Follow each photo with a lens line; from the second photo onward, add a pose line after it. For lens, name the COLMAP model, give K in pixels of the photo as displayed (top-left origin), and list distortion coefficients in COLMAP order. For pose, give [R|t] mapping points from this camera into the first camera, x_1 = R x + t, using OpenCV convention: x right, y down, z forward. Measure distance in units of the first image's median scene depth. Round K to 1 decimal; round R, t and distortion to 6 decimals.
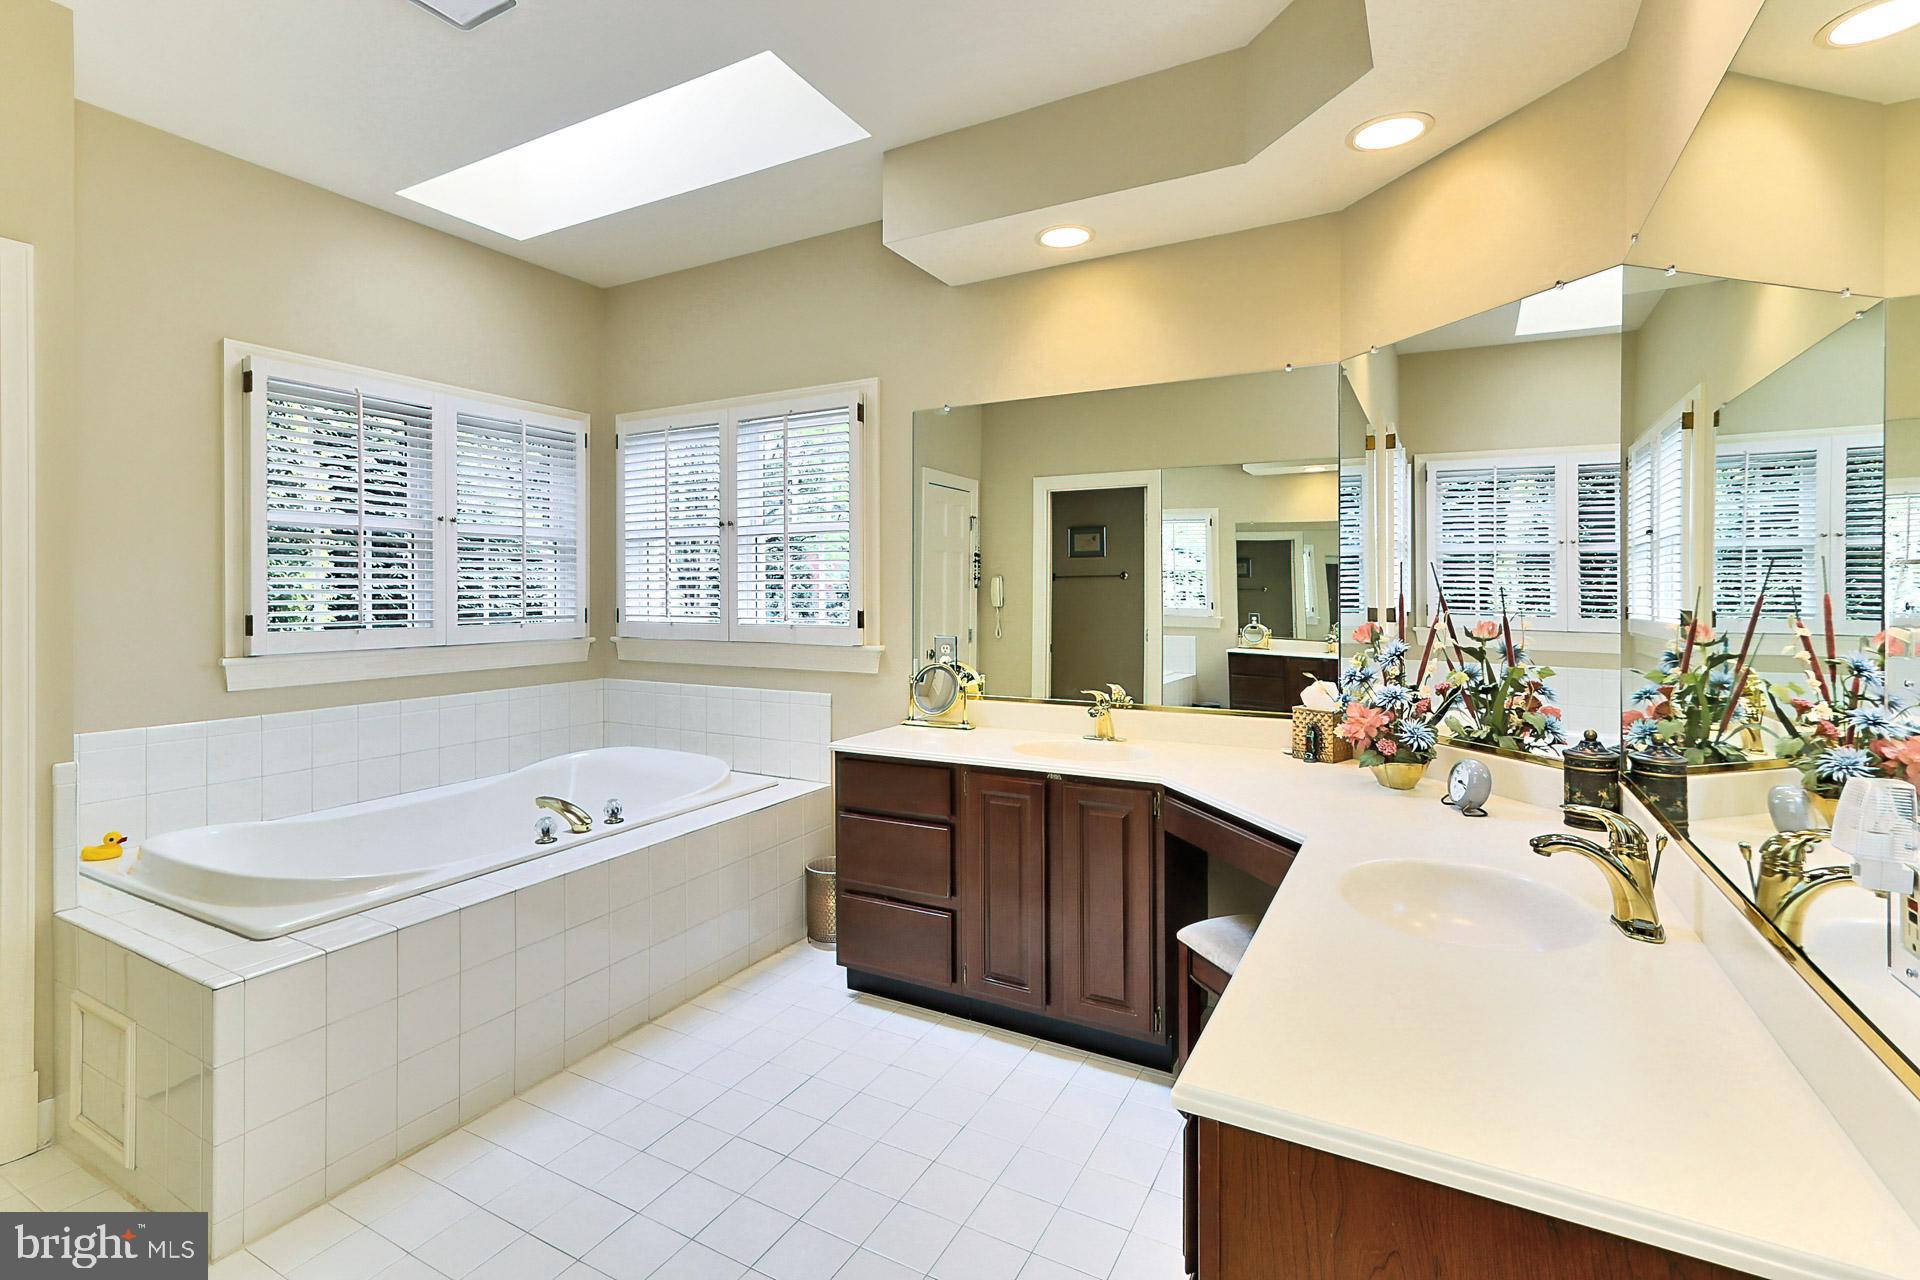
lens RADIAL K [[886.9, 0, 953.1], [0, 886.9, 588.8], [0, 0, 1]] dist [0.011534, 0.000227]
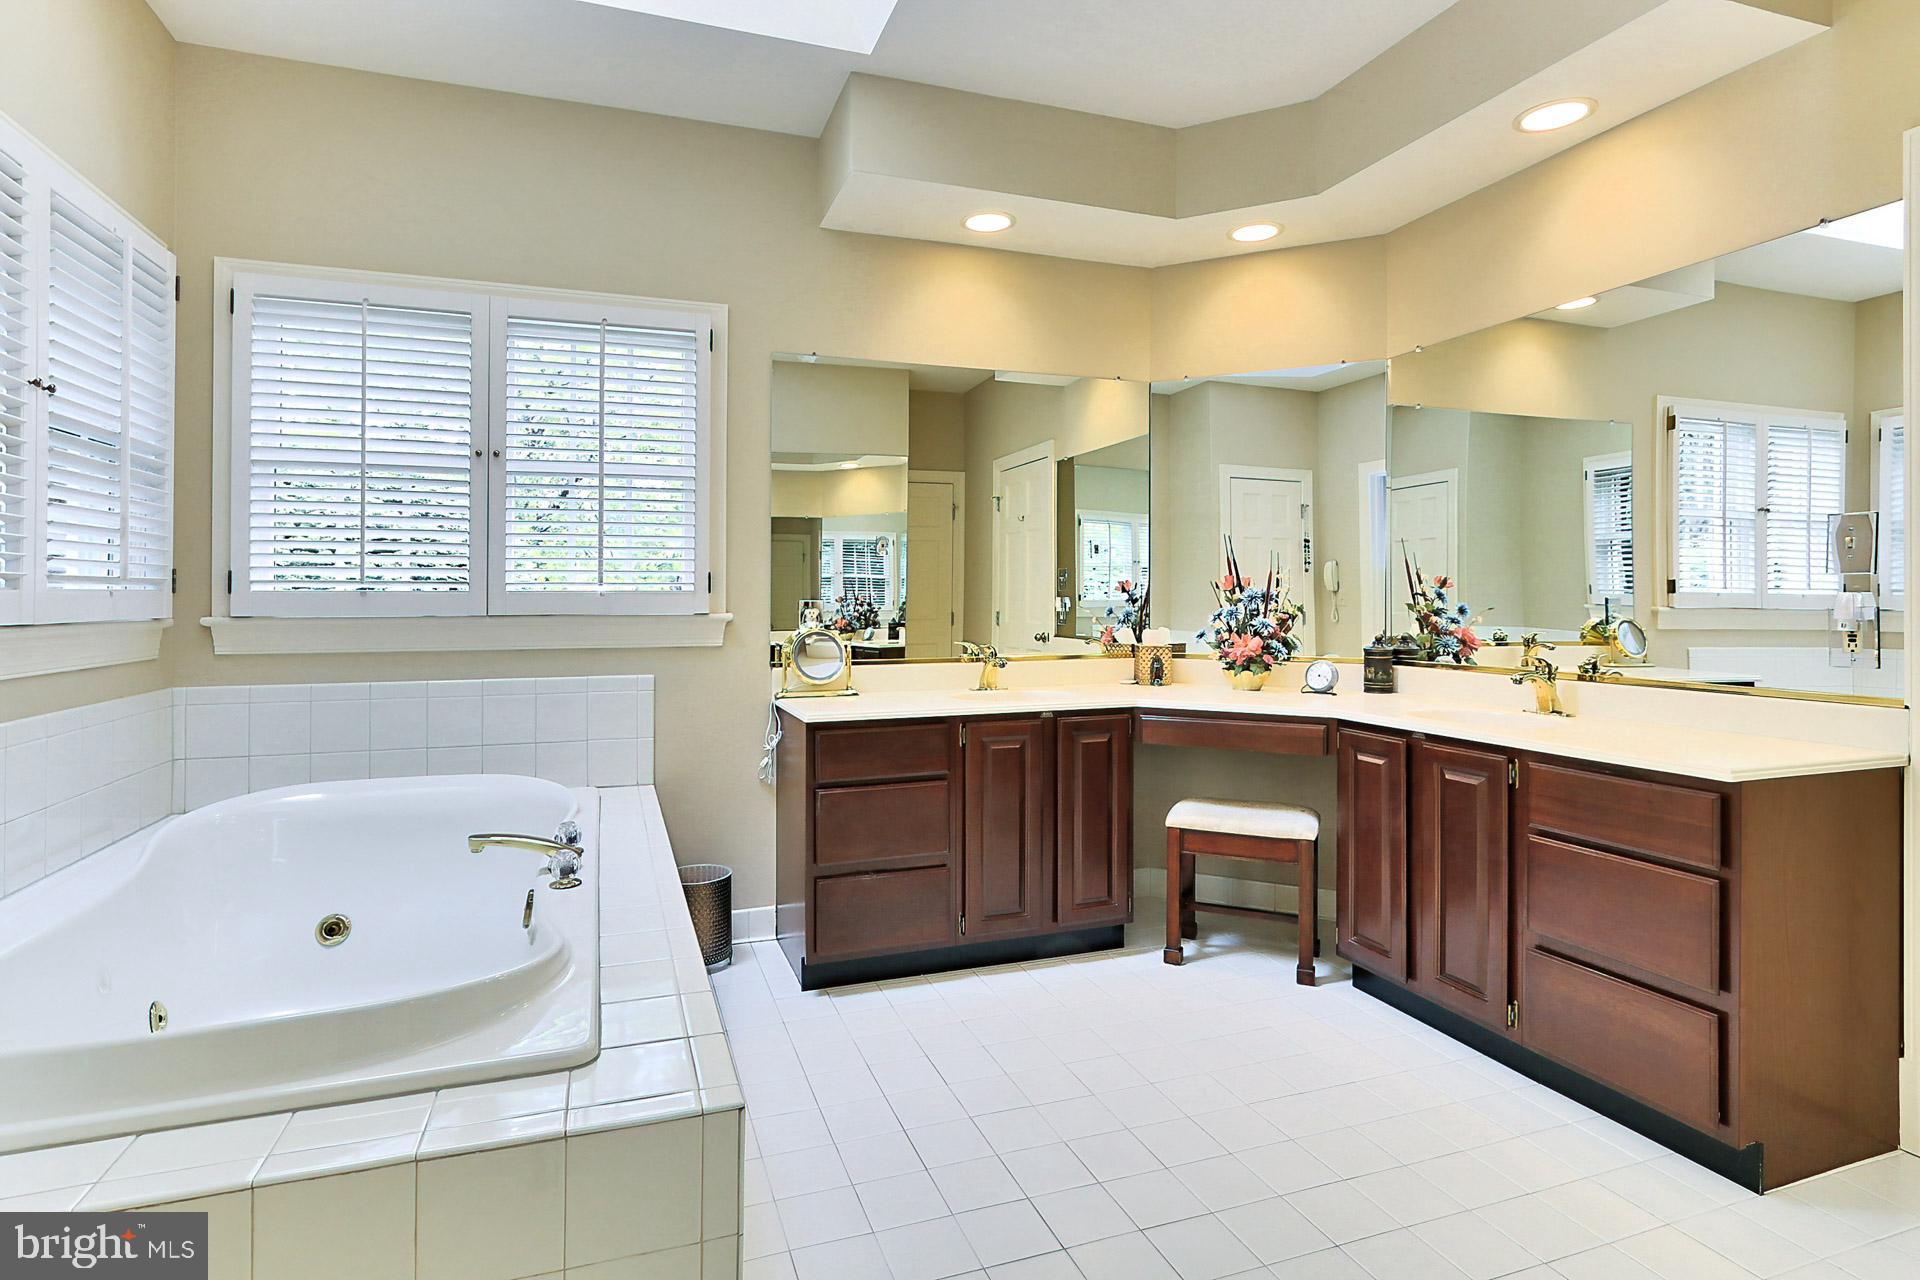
lens RADIAL K [[933.6, 0, 916.6], [0, 933.6, 594.8], [0, 0, 1]] dist [-0.002551, 0.000881]
pose [[0.679171, 0.001644, 0.733978, -0.629805], [0.000113, 0.999997, -0.002344, 0.048101], [-0.733980, 0.001675, 0.679169, 0.244407]]
